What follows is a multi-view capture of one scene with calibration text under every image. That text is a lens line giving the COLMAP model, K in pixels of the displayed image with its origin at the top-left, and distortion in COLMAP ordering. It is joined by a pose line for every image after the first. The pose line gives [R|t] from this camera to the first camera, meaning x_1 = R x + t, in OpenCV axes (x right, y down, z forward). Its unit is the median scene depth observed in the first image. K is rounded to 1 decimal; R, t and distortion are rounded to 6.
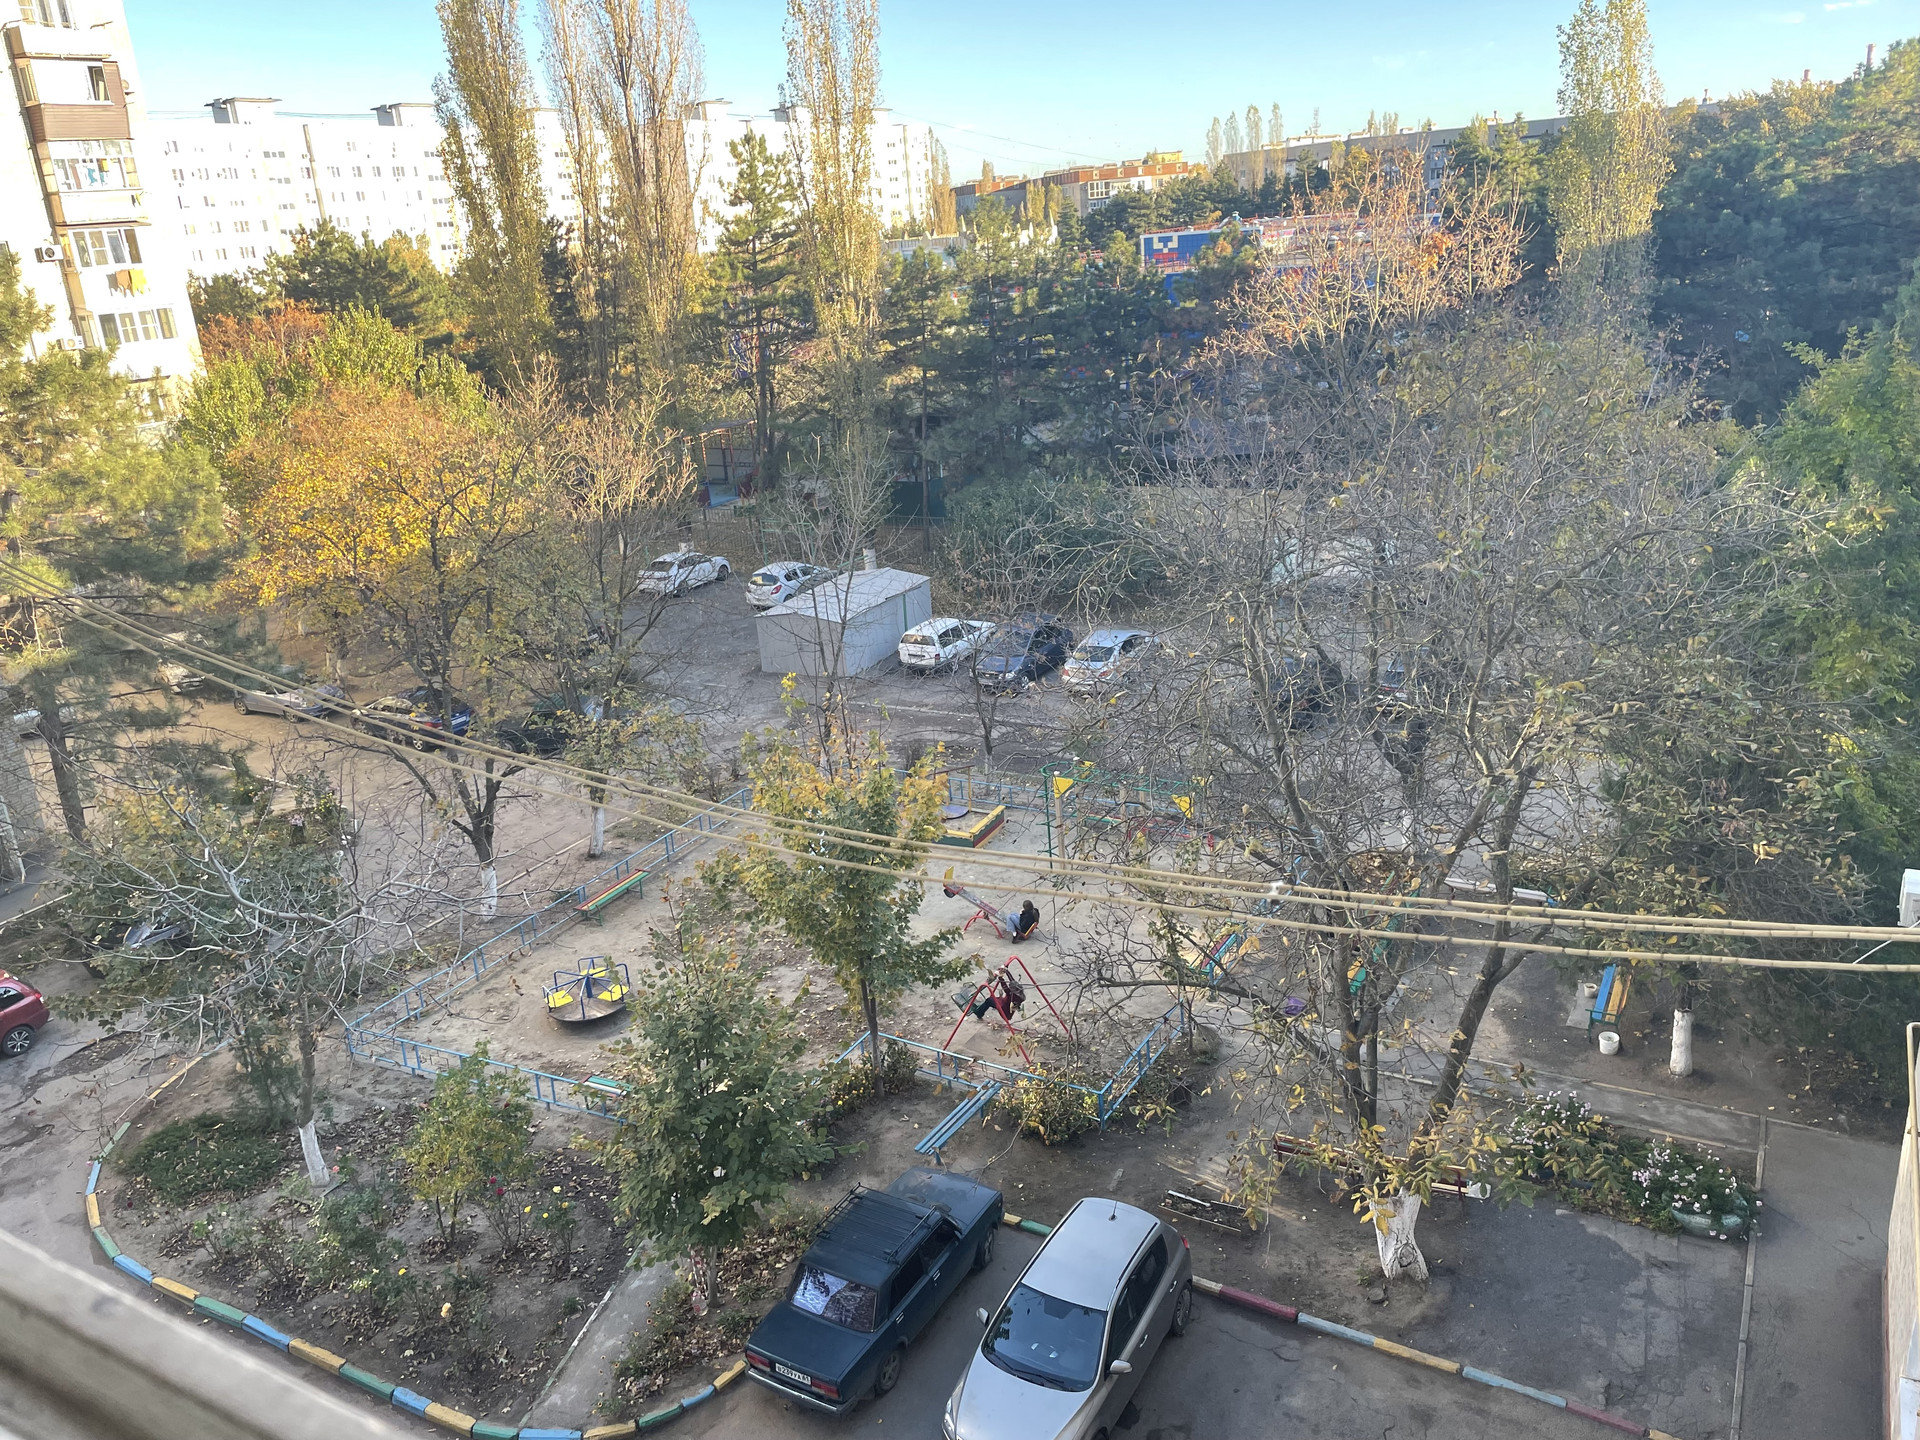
lens RADIAL K [[1432.2, 0, 958.0], [0, 1432.2, 720.6], [0, 0, 1]] dist [0.040694, -0.003367]
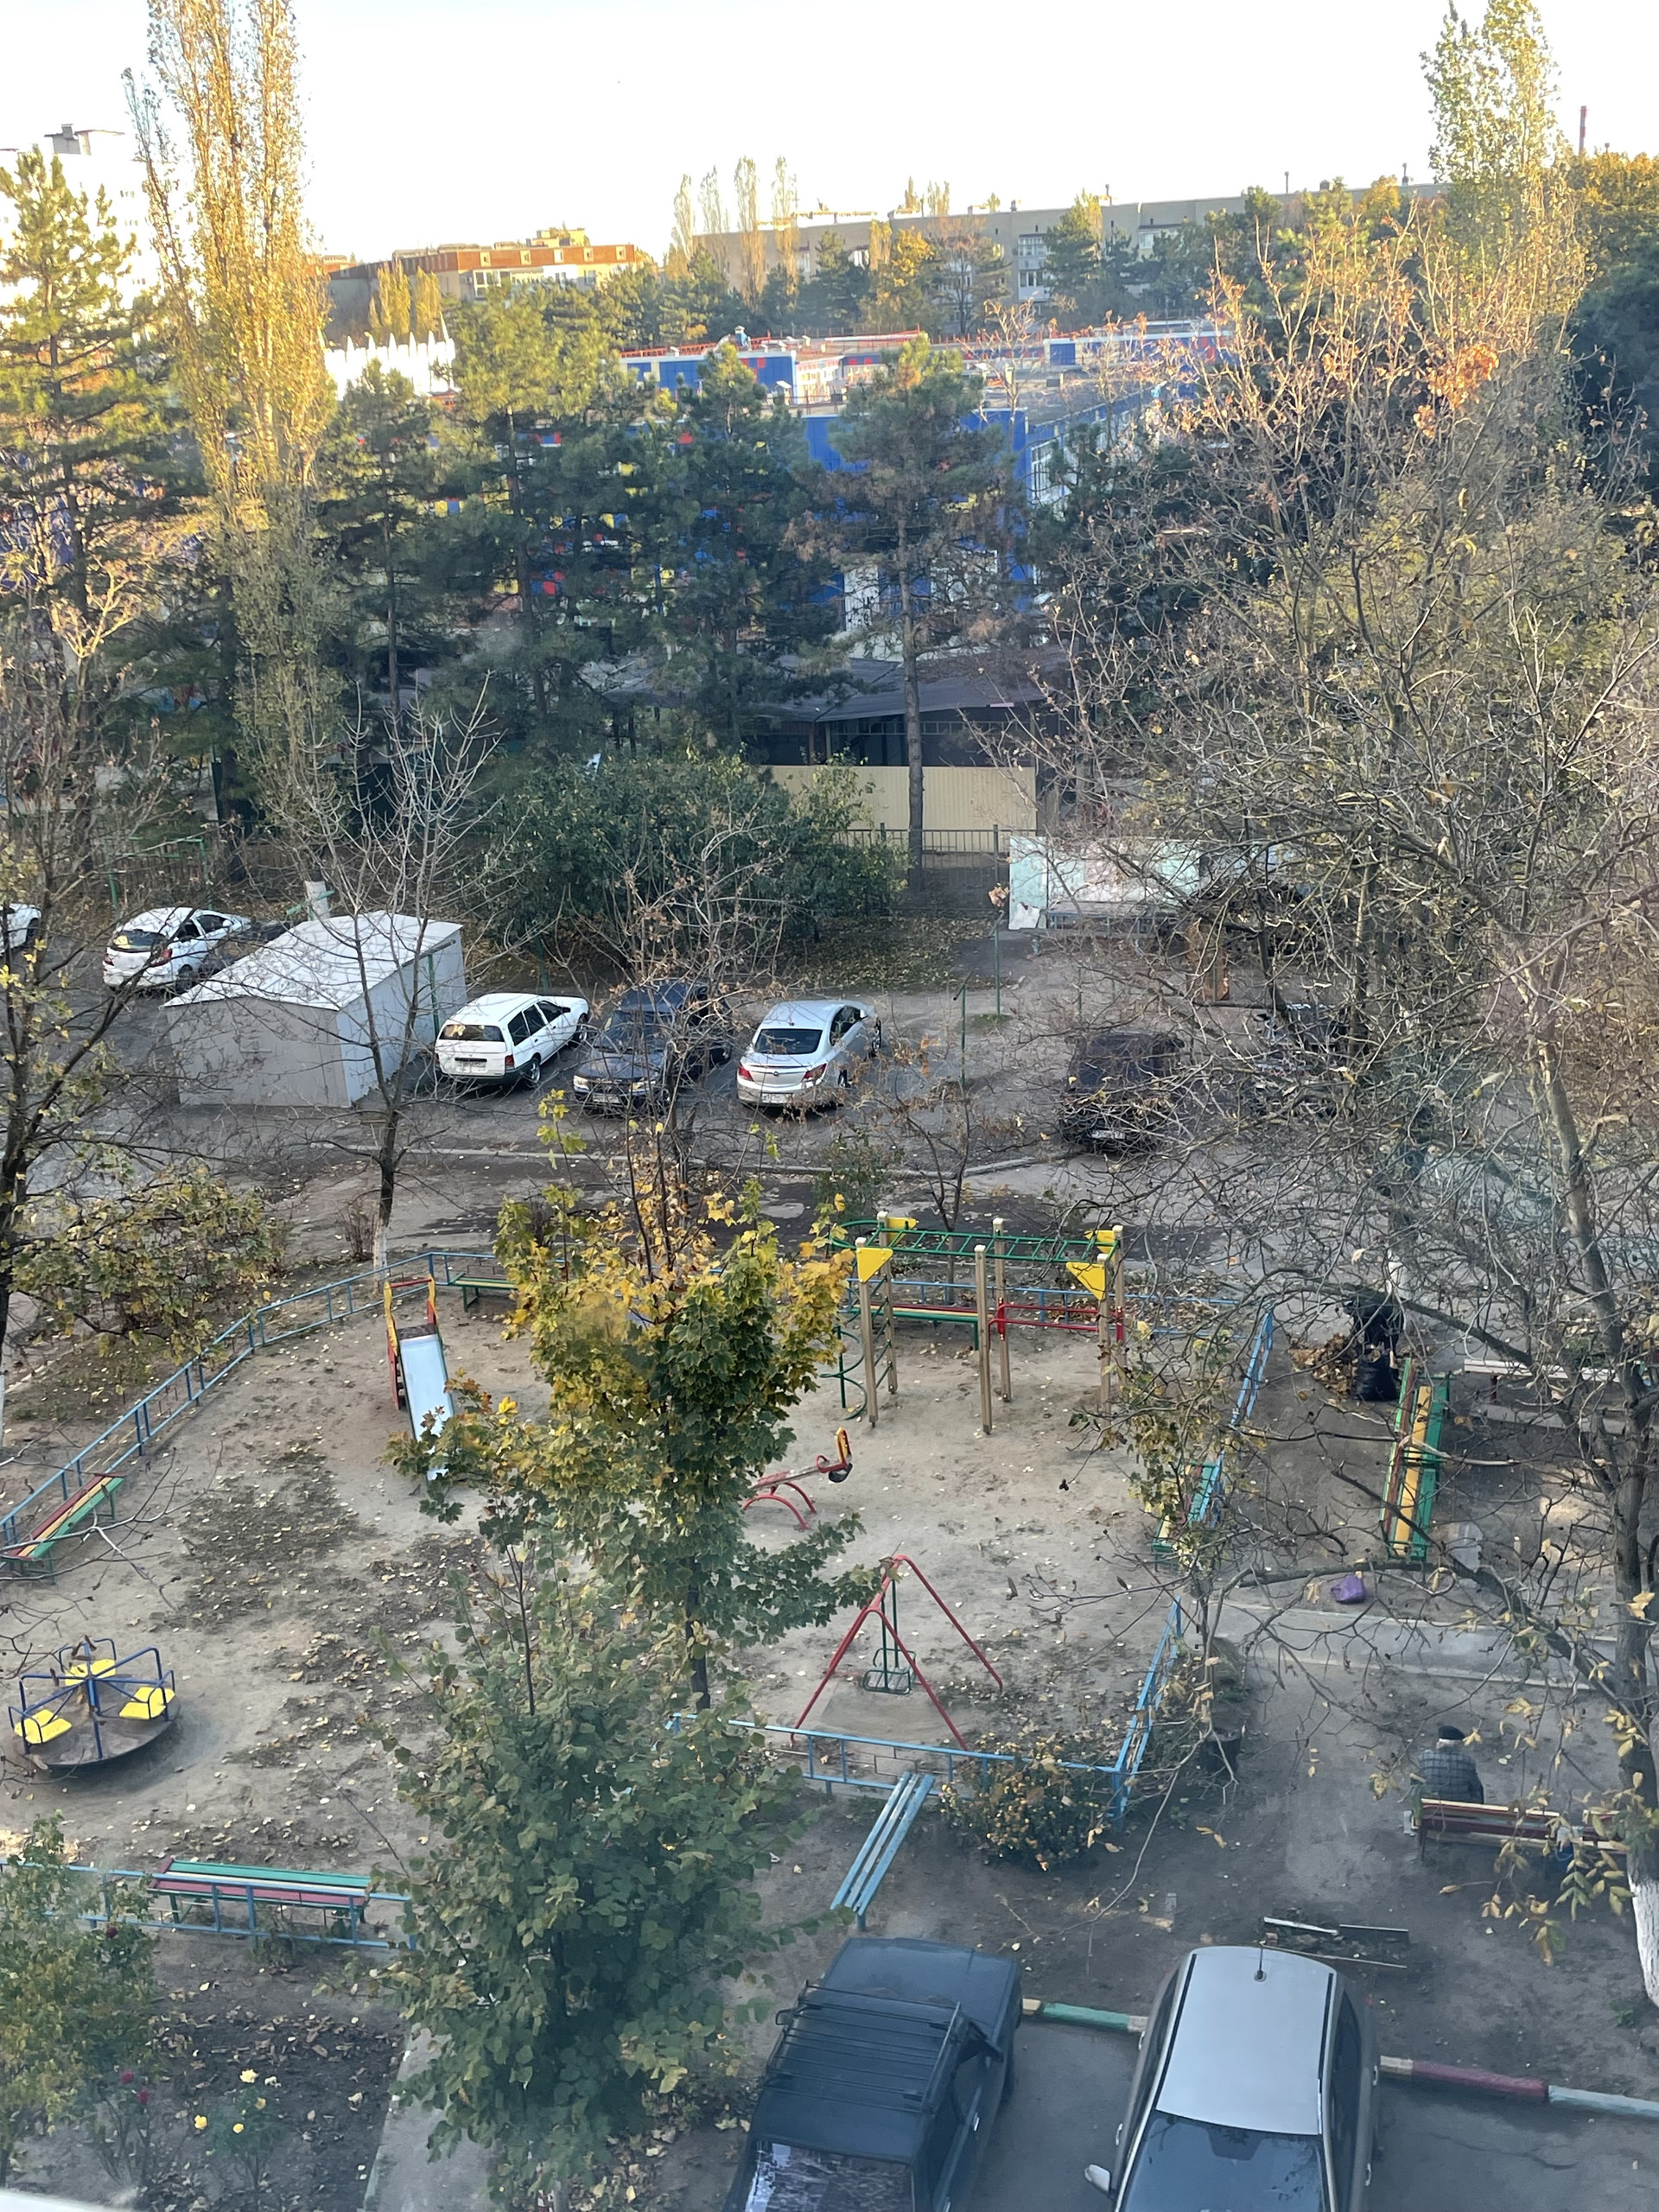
lens RADIAL K [[2373.3, 0, 840.5], [0, 2373.3, 1107.1], [0, 0, 1]] dist [0.029799, 0.000000]
pose [[0.965434, -0.056246, 0.254508, -0.128578], [0.062196, 0.997945, -0.015387, -0.002685], [-0.253119, 0.030684, 0.966948, 0.038636]]
